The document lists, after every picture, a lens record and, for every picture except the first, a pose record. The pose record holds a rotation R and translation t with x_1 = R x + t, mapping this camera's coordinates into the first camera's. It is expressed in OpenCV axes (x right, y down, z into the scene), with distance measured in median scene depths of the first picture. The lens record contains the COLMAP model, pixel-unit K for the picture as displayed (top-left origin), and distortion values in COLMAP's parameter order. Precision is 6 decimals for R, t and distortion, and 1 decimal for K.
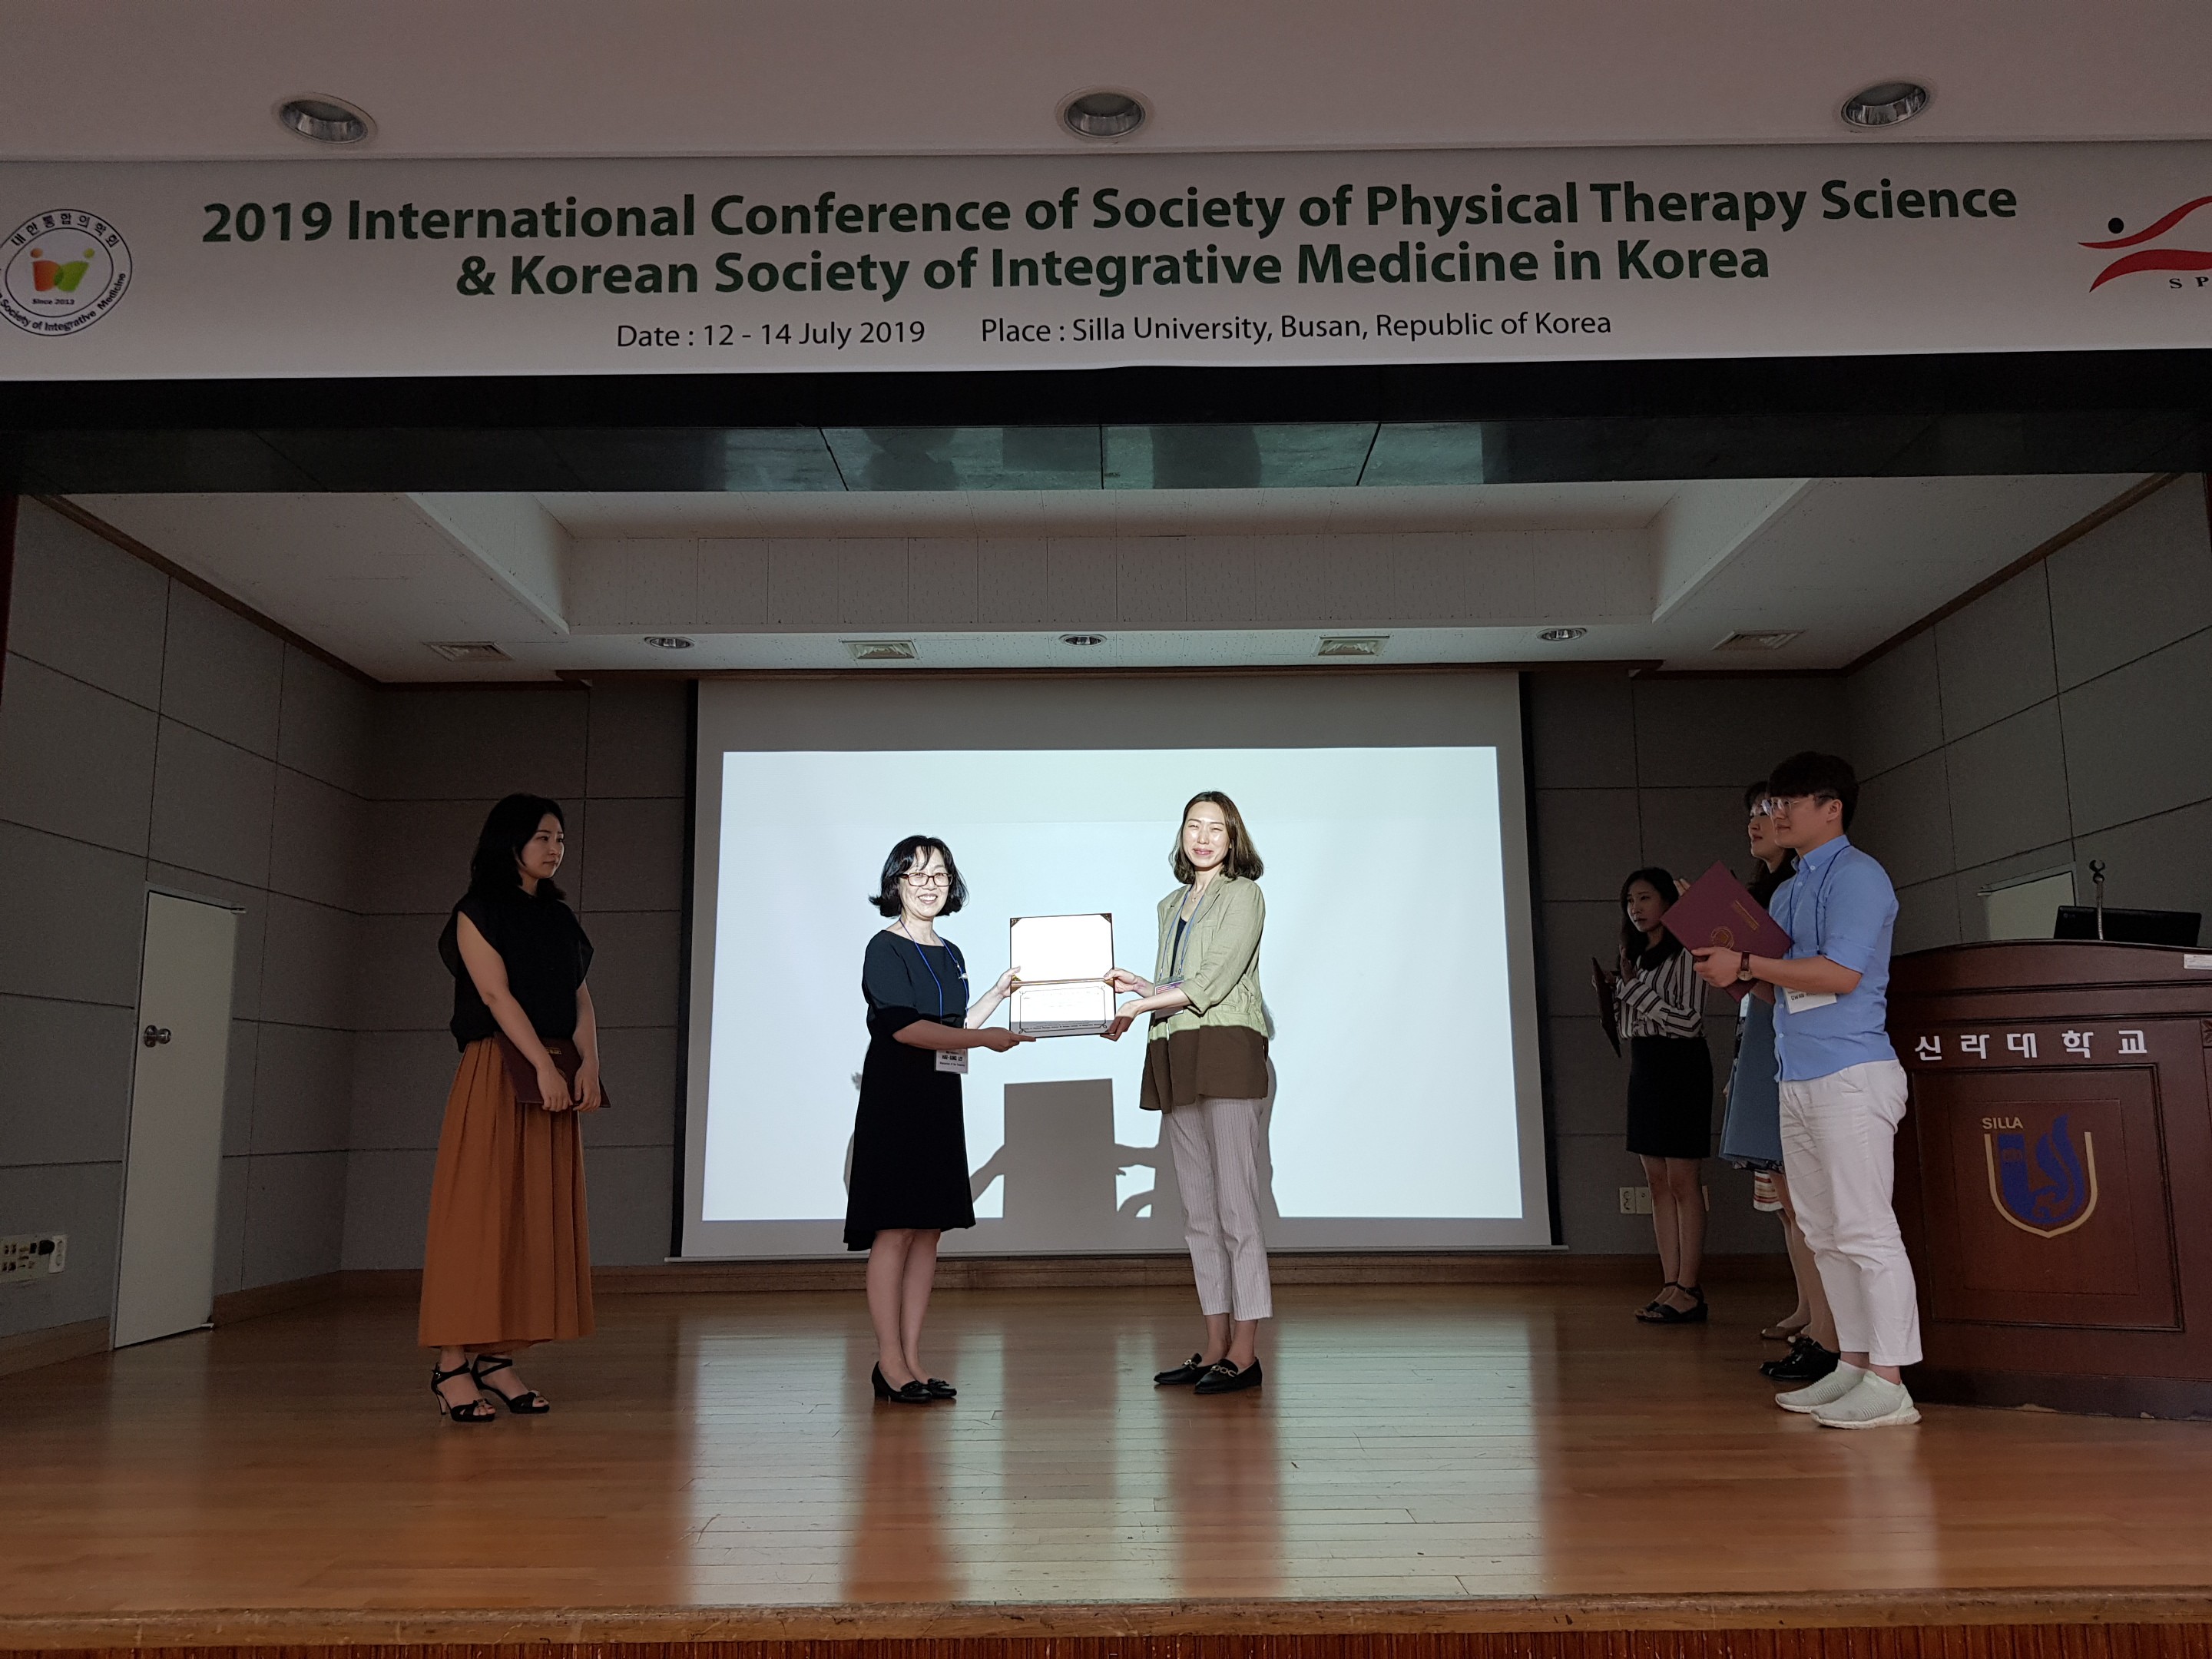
lens RADIAL K [[1770.6, 0, 1132.2], [0, 1770.6, 836.1], [0, 0, 1]] dist [0.012637, -0.053036]
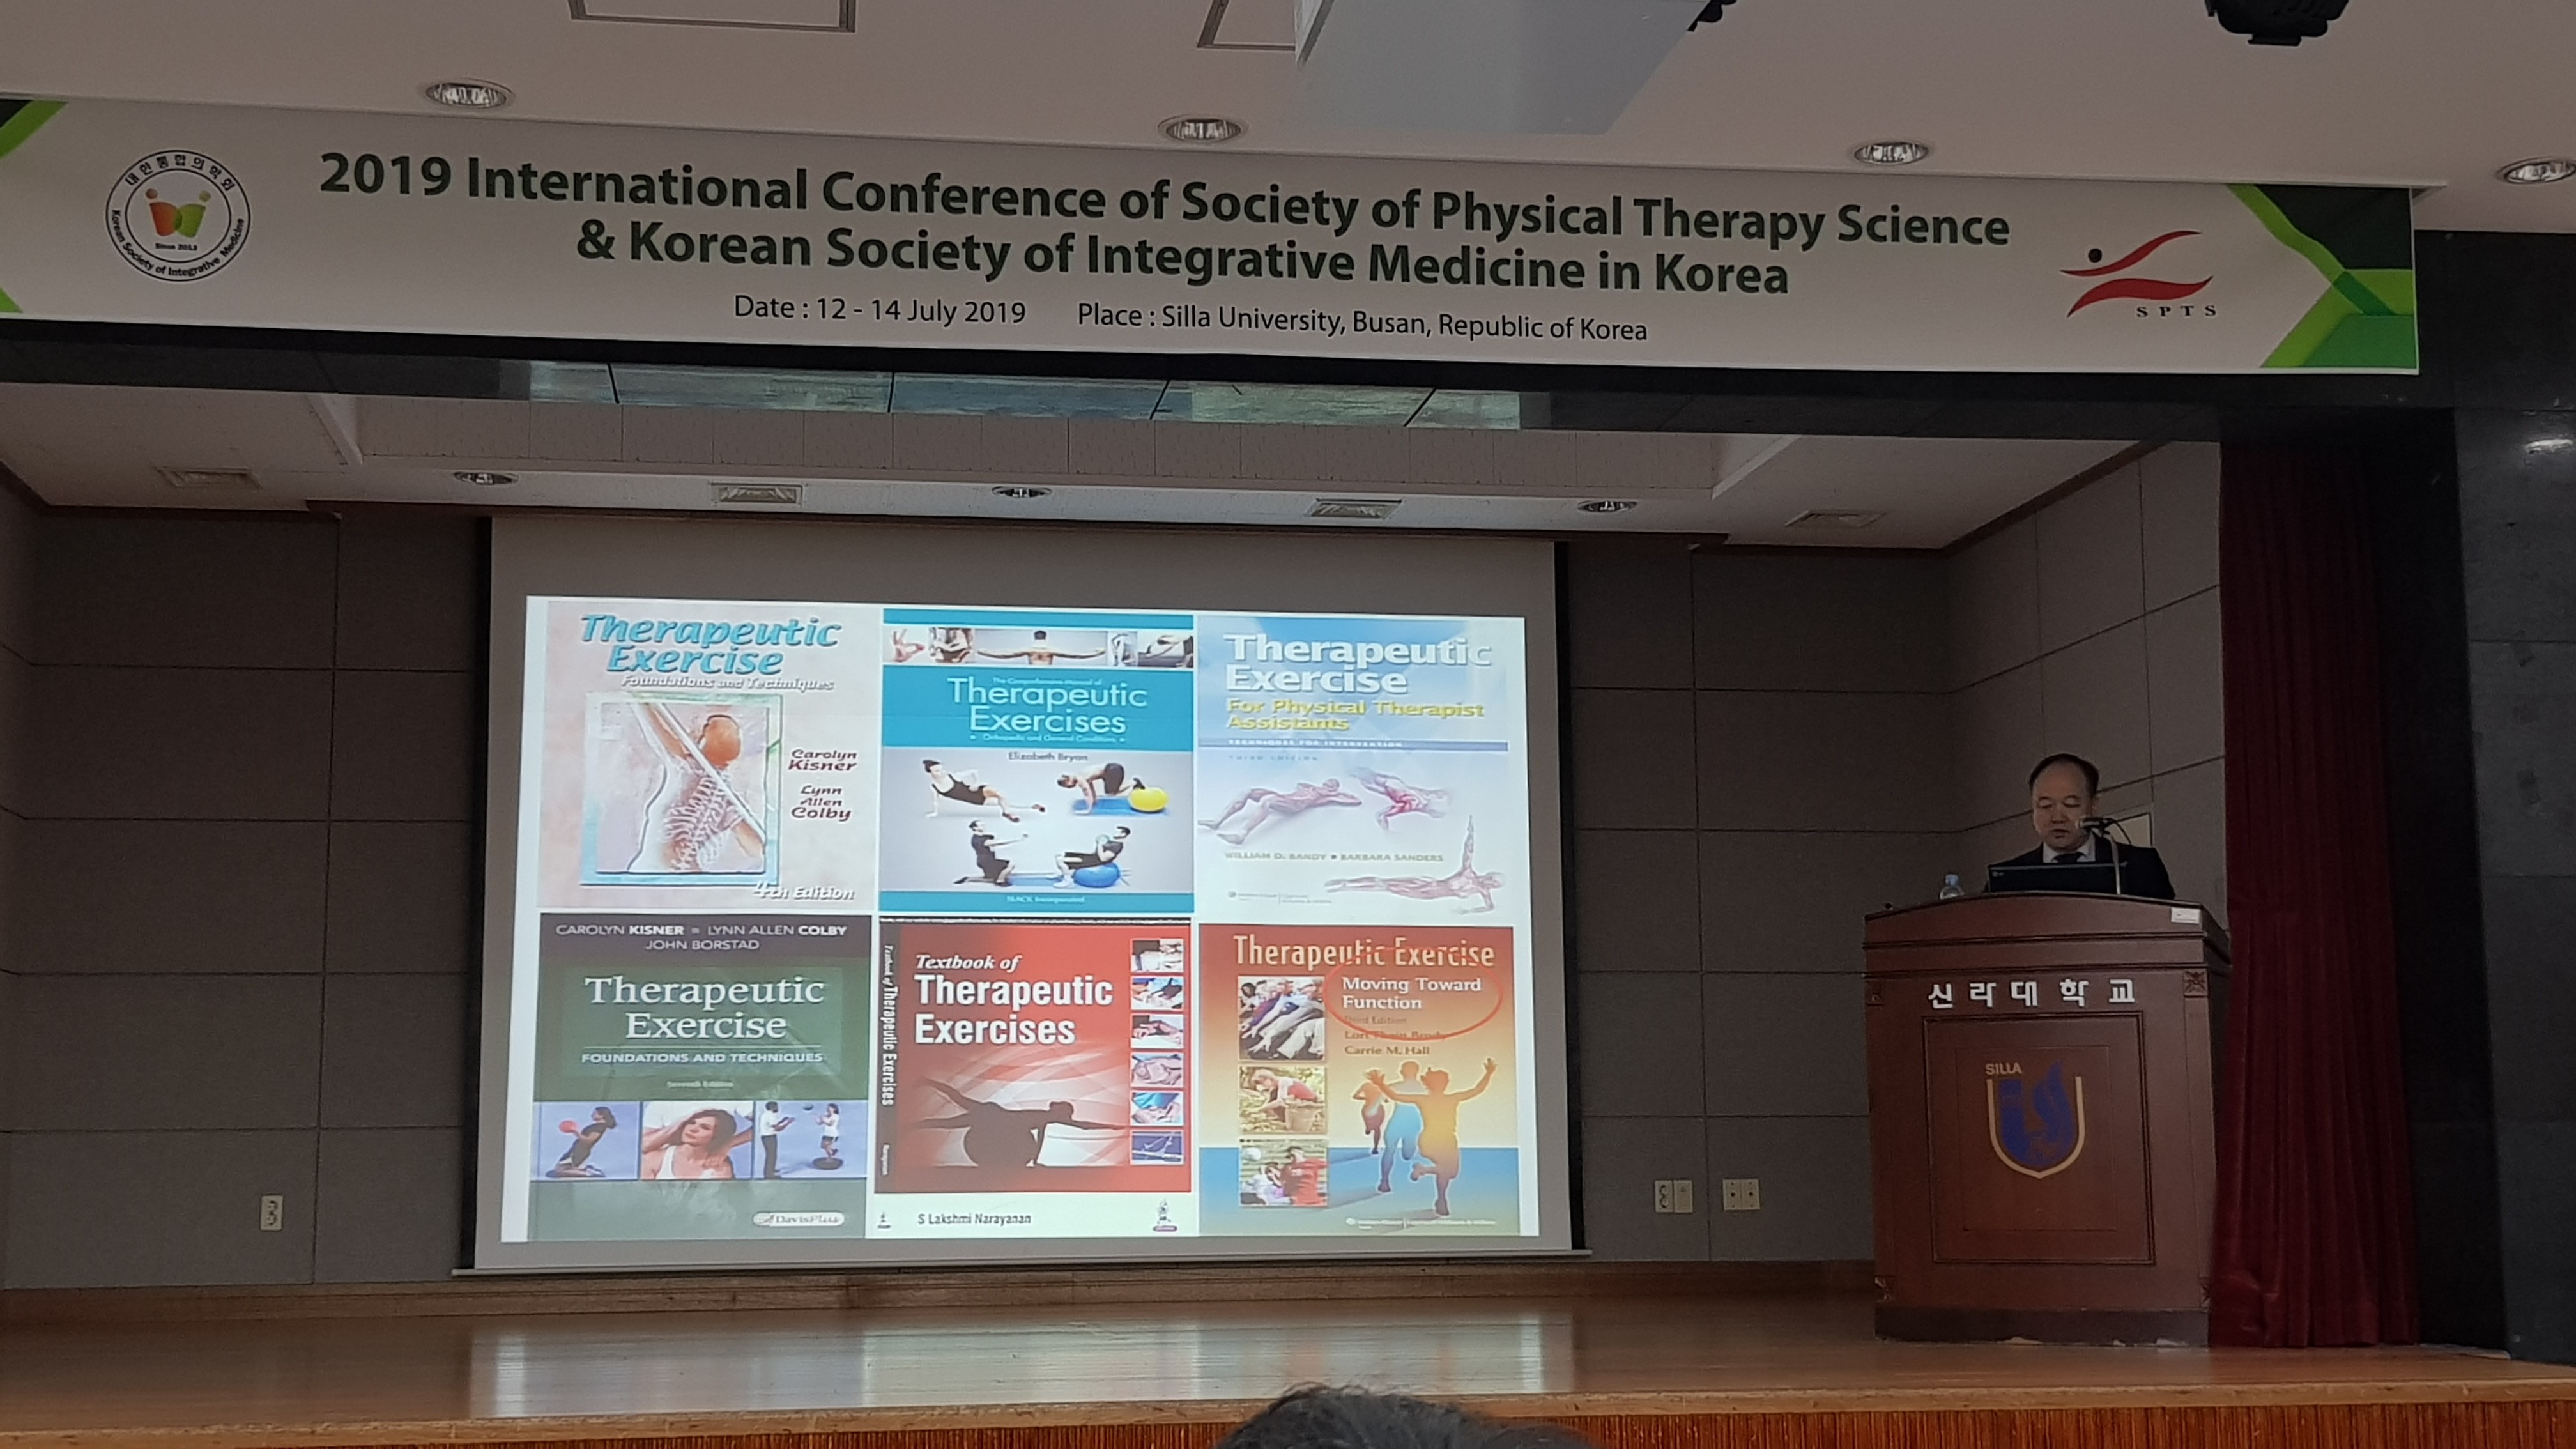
lens RADIAL K [[3355.8, 0, 1344.1], [0, 3355.8, 771.9], [0, 0, 1]] dist [0.046242, 0.000000]
pose [[0.987275, 0.020535, 0.157690, -0.239157], [-0.026054, 0.999115, 0.033011, -0.078093], [-0.156873, -0.036700, 0.986937, -1.037299]]
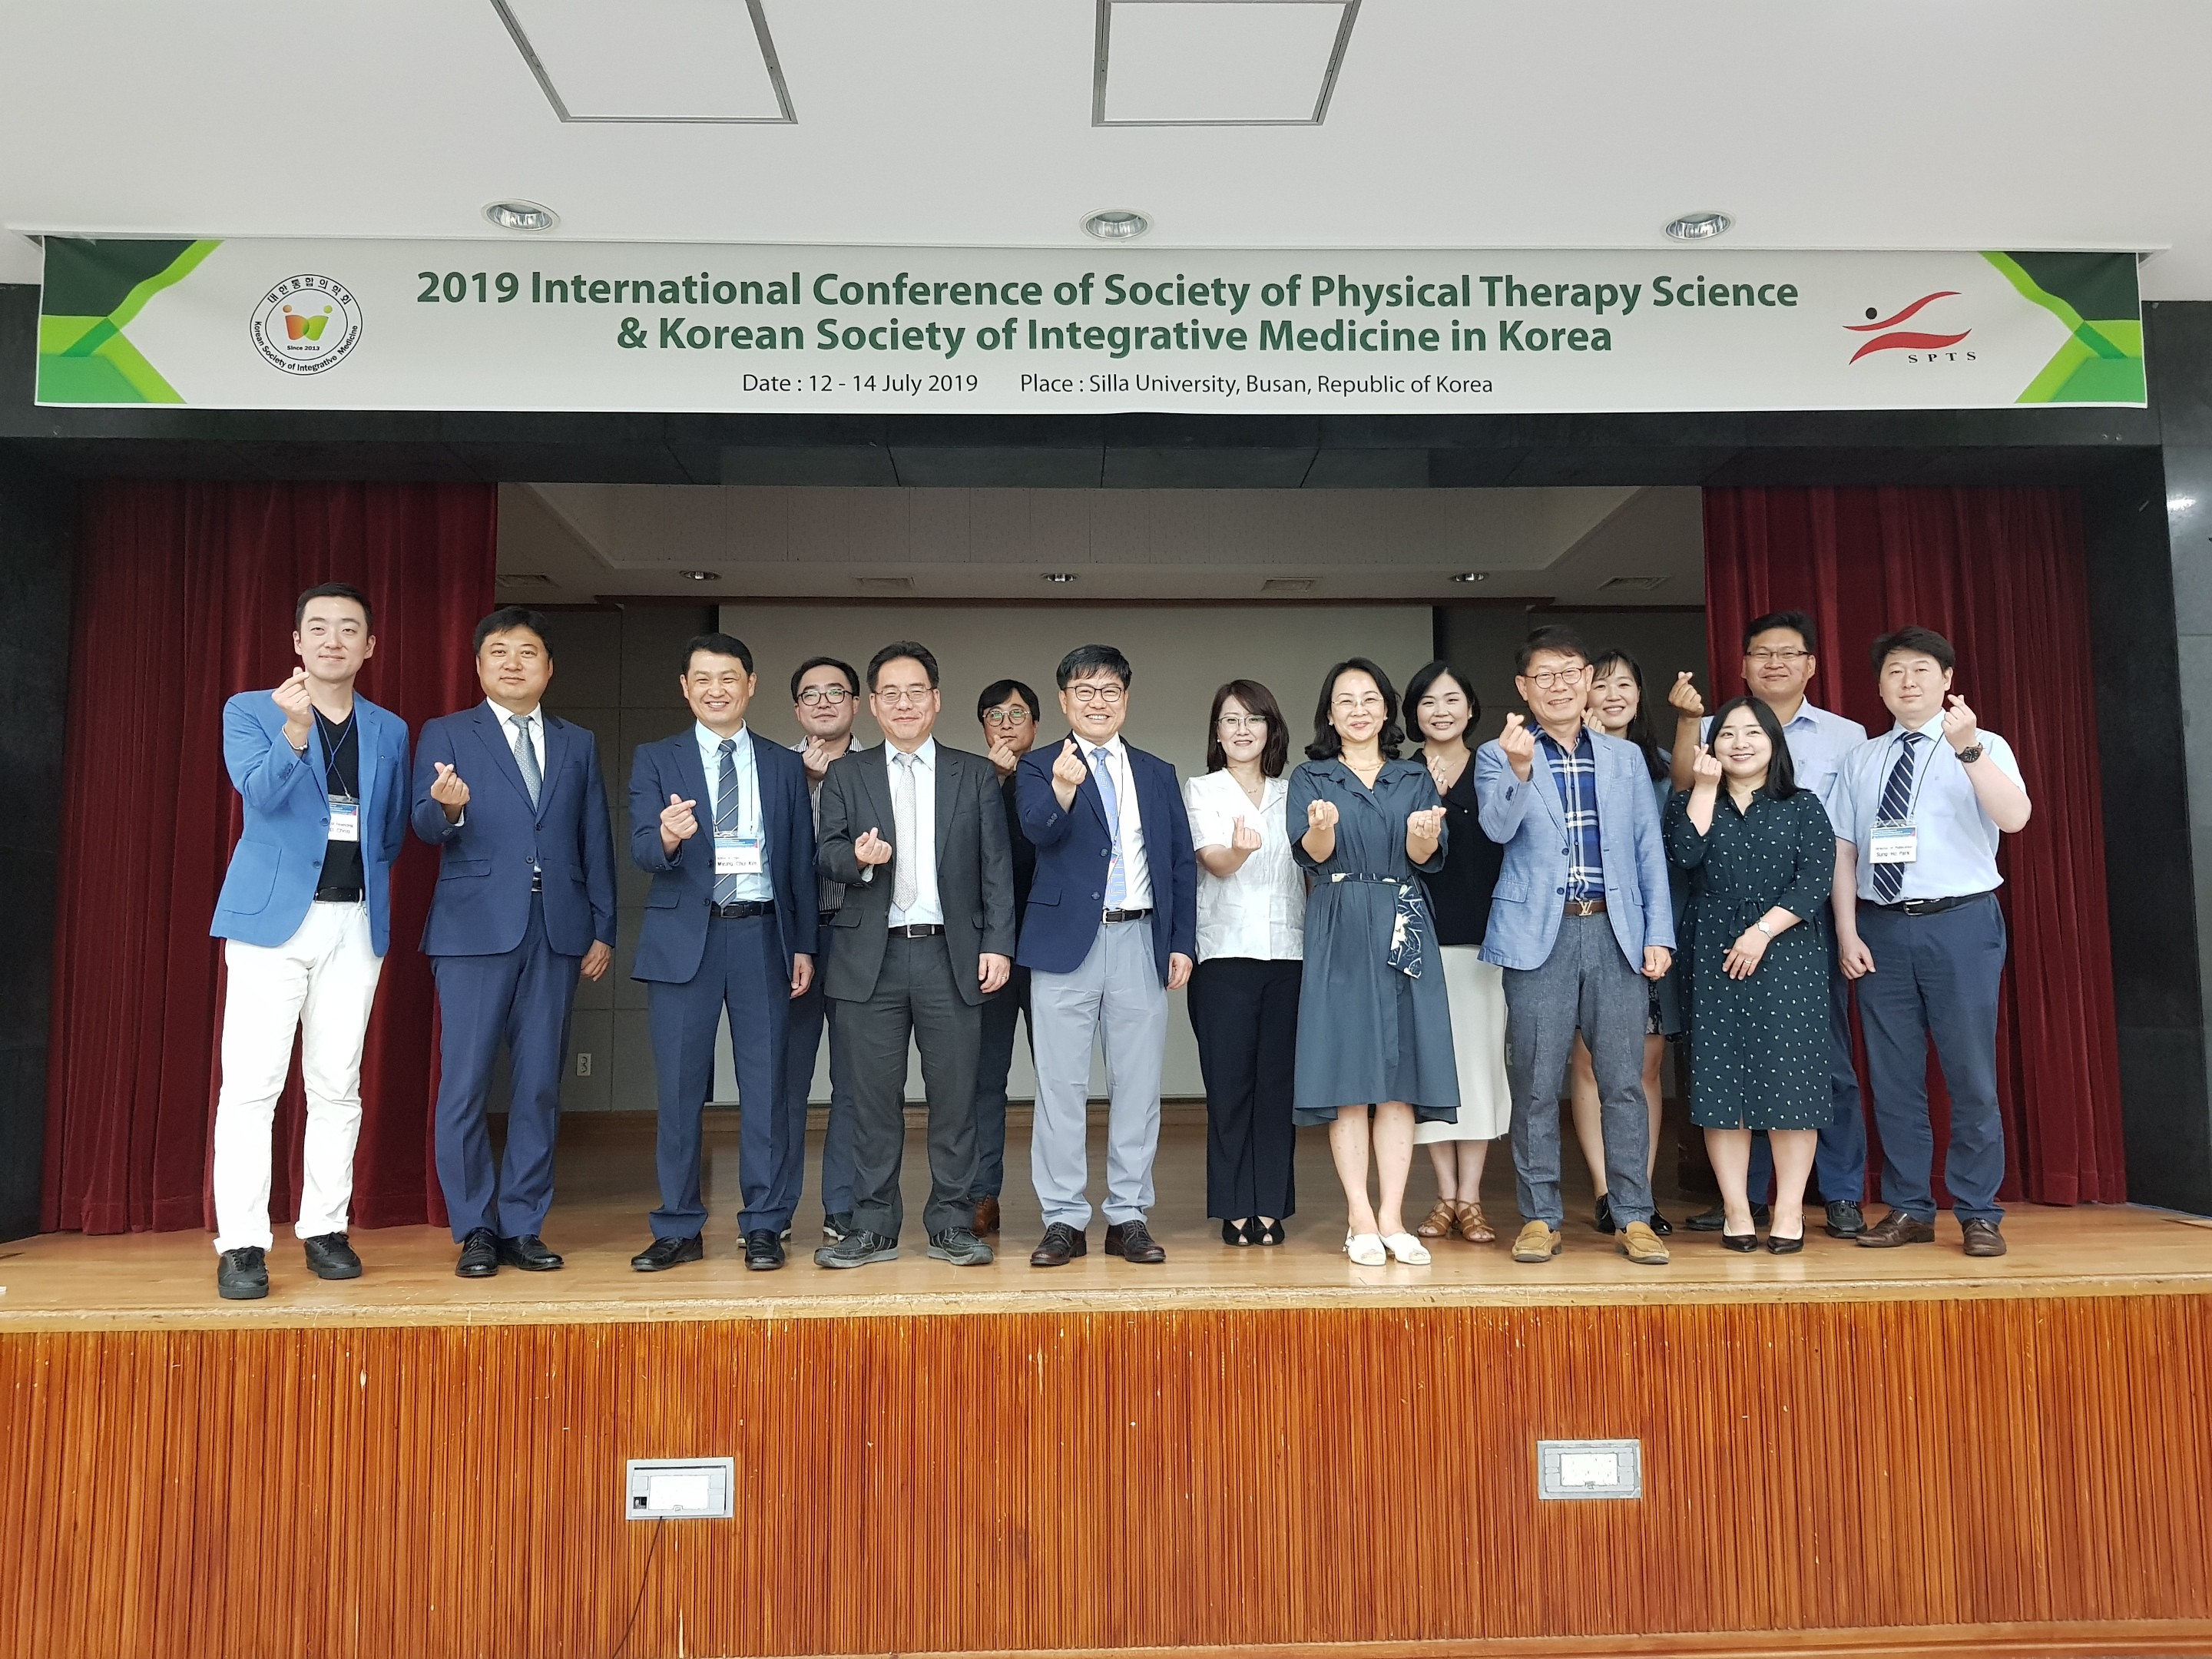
lens RADIAL K [[1770.6, 0, 1137.5], [0, 1770.6, 841.7], [0, 0, 1]] dist [0.012637, -0.053036]
pose [[0.999080, 0.005258, 0.042560, -0.051828], [-0.008209, 0.997551, 0.069461, -0.036089], [-0.042090, -0.069747, 0.996676, -0.340836]]
